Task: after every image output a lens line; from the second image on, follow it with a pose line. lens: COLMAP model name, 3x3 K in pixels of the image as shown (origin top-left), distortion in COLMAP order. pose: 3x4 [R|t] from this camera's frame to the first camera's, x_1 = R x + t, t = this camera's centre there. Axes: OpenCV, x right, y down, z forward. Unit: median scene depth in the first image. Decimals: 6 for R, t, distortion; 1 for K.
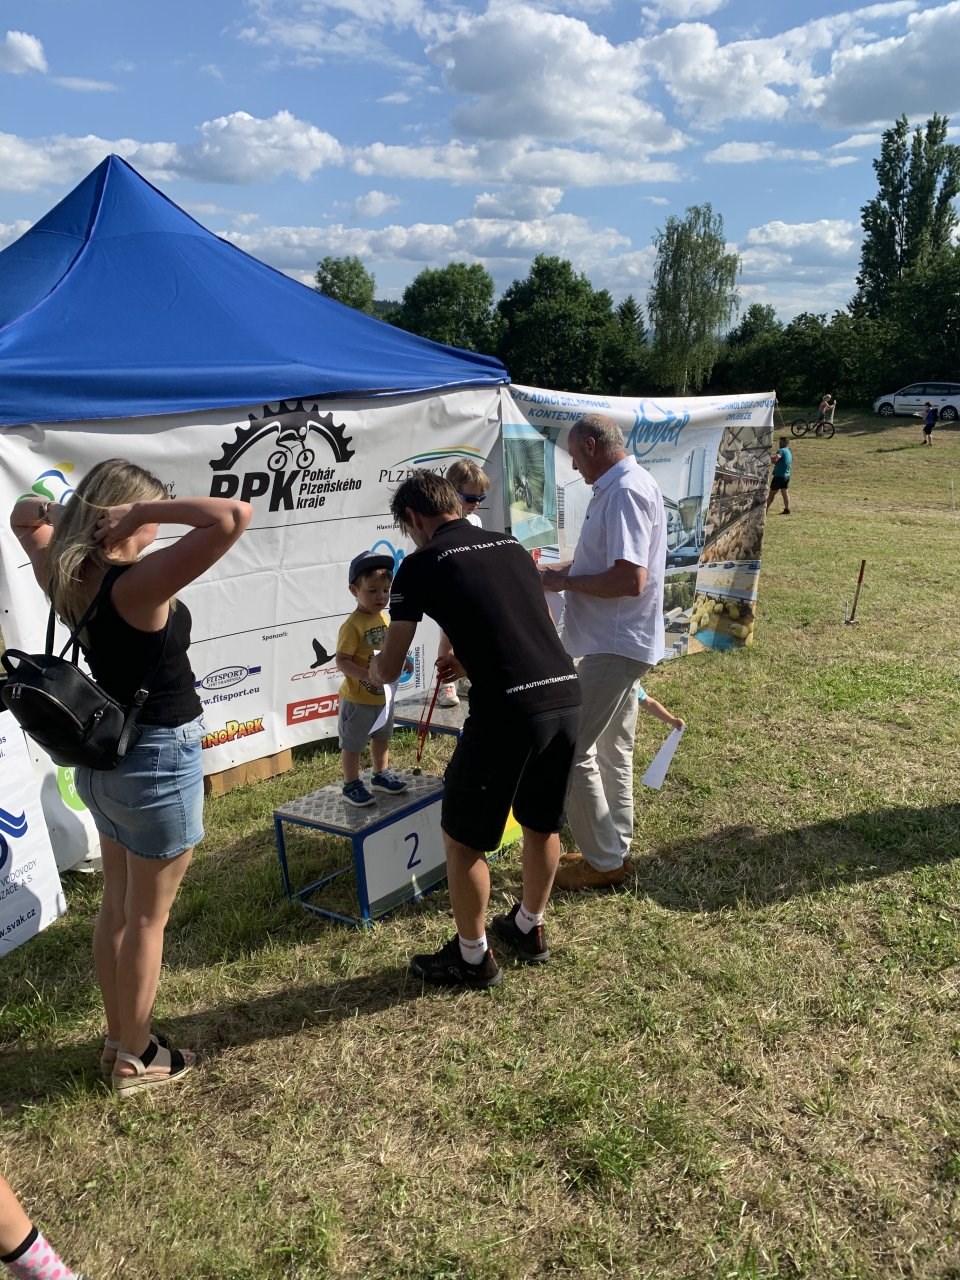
lens RADIAL K [[973.5, 0, 481.6], [0, 973.5, 613.2], [0, 0, 1]] dist [0.090840, -0.211142]
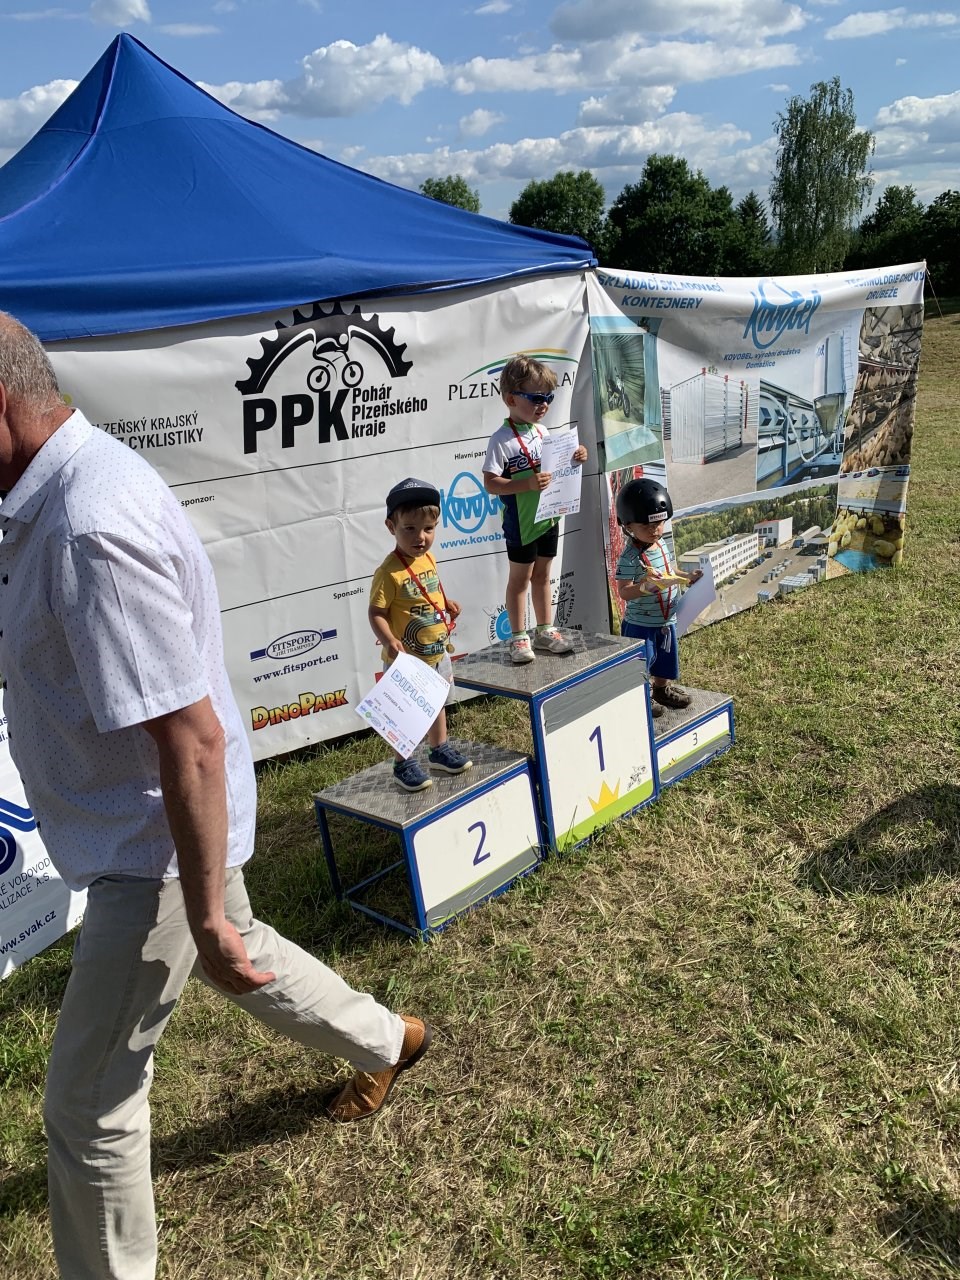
lens RADIAL K [[973.7, 0, 484.3], [0, 973.7, 628.9], [0, 0, 1]] dist [0.008914, -0.008308]
pose [[0.991146, -0.036858, -0.127561, 0.026877], [0.048142, 0.995085, 0.086540, -0.003824], [0.123744, -0.091914, 0.988048, 0.130048]]
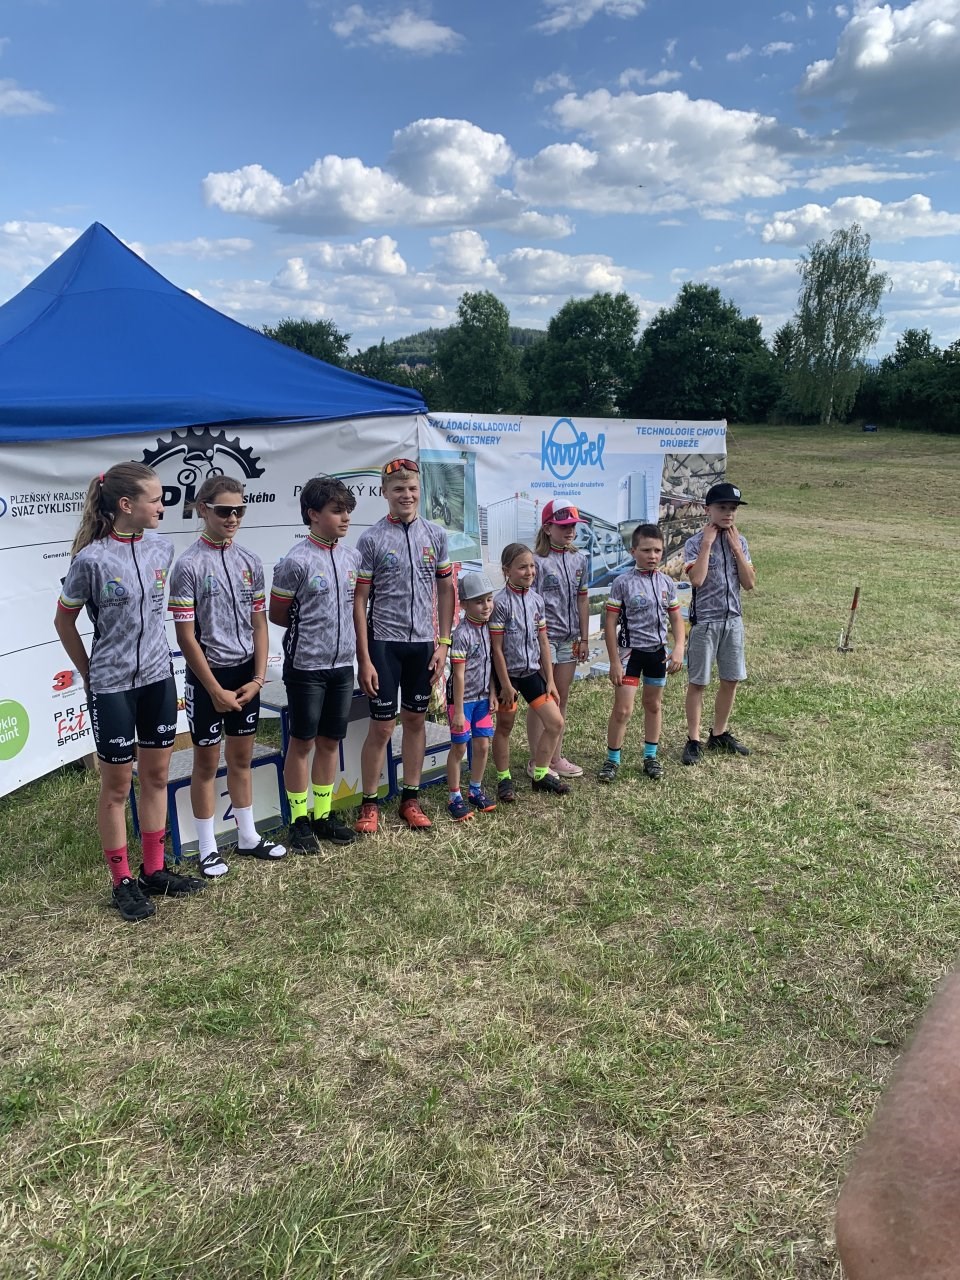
lens RADIAL K [[957.8, 0, 460.9], [0, 957.8, 639.2], [0, 0, 1]] dist [0.113148, -0.186538]
pose [[0.983267, 0.044313, -0.176699, 0.269174], [-0.044268, 0.999011, 0.004197, 0.020216], [0.176710, 0.003695, 0.984256, -0.091644]]
